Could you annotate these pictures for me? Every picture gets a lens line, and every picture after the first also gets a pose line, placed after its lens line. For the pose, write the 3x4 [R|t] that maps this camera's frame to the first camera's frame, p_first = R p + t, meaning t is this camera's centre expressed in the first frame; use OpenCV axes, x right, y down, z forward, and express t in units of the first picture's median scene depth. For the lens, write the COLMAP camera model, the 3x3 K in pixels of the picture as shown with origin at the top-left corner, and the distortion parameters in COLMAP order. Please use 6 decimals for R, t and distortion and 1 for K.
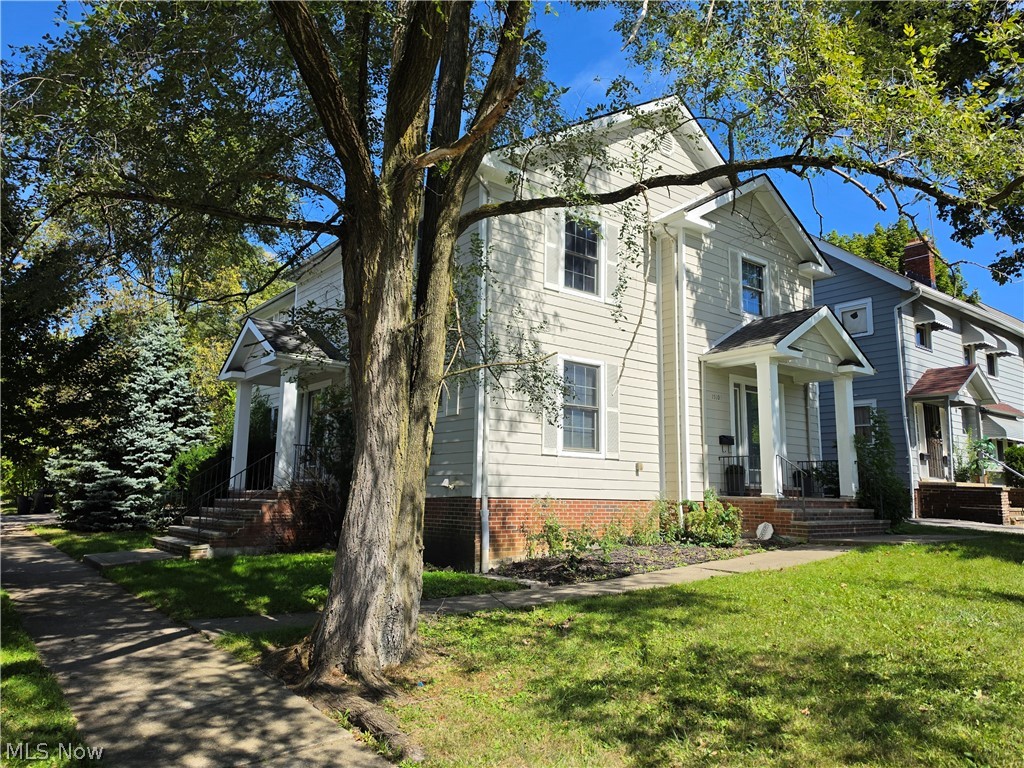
lens RADIAL K [[709.0, 0, 512.0], [0, 709.0, 384.0], [0, 0, 1]] dist [0.084924, -0.132966]
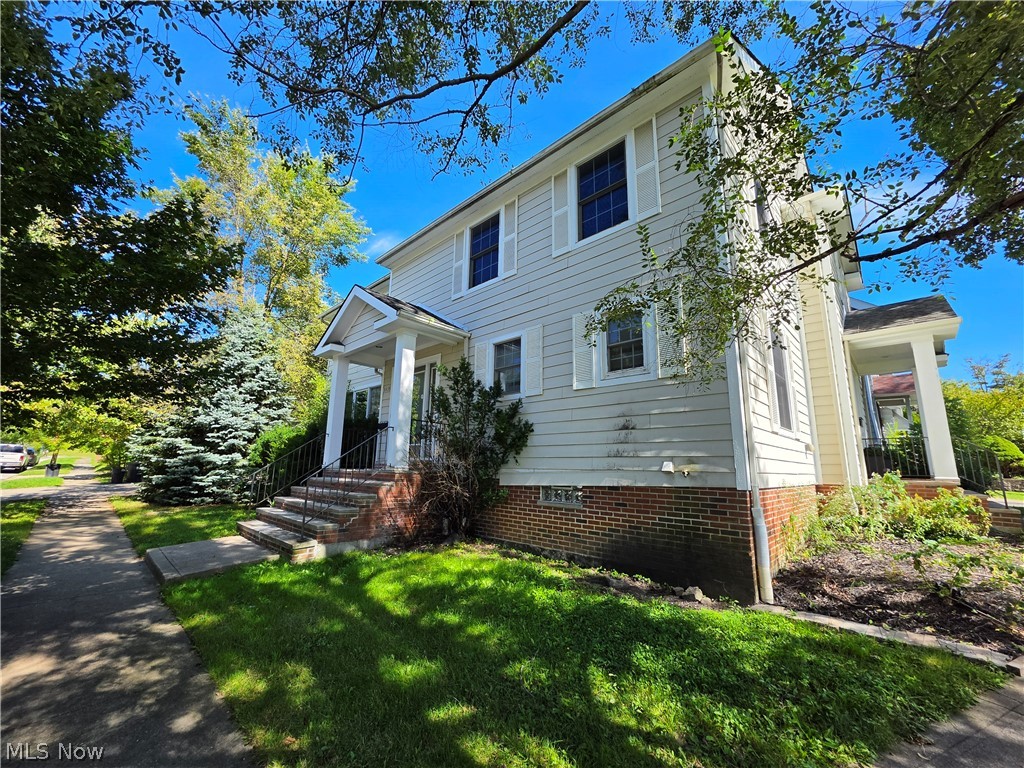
lens RADIAL K [[417.4, 0, 506.8], [0, 417.4, 386.7], [0, 0, 1]] dist [-0.001993, 0.000041]
pose [[0.992400, 0.029561, 0.119448, -0.223750], [-0.025243, 0.998978, -0.037497, 0.054735], [-0.120435, 0.034197, 0.992132, 0.419755]]
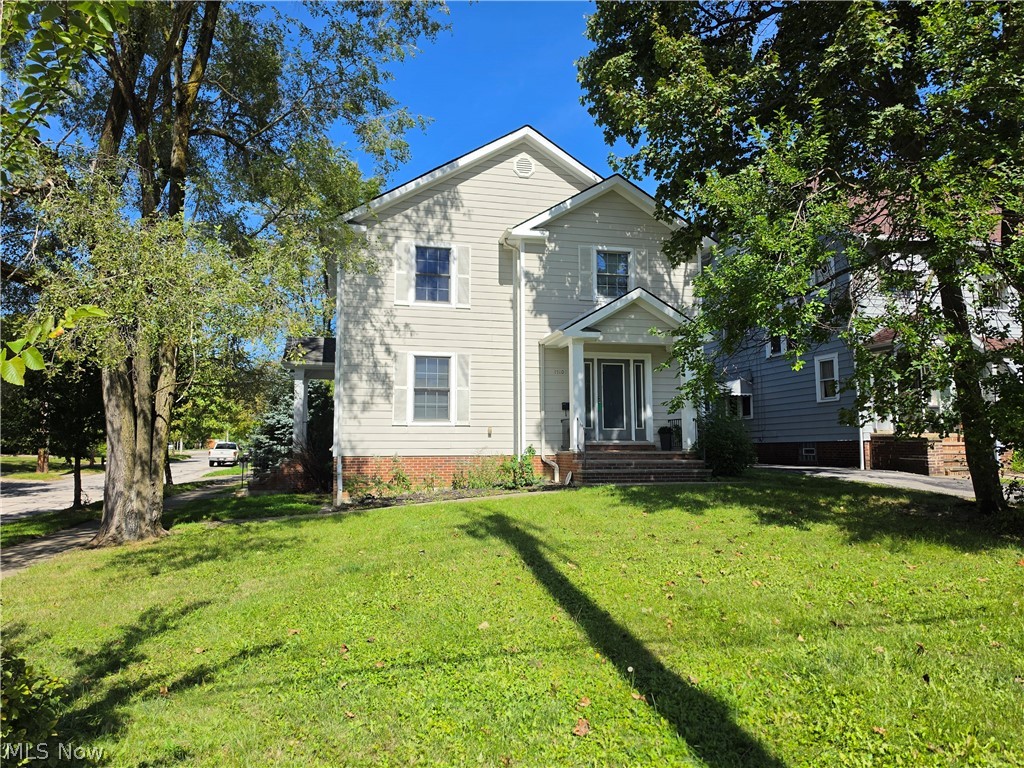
lens RADIAL K [[709.0, 0, 512.0], [0, 709.0, 384.0], [0, 0, 1]] dist [0.084924, -0.132966]
pose [[0.906921, -0.057907, -0.417302, 0.620535], [0.080449, 0.996086, 0.036618, -0.010804], [0.413548, -0.066781, 0.908030, -0.130564]]
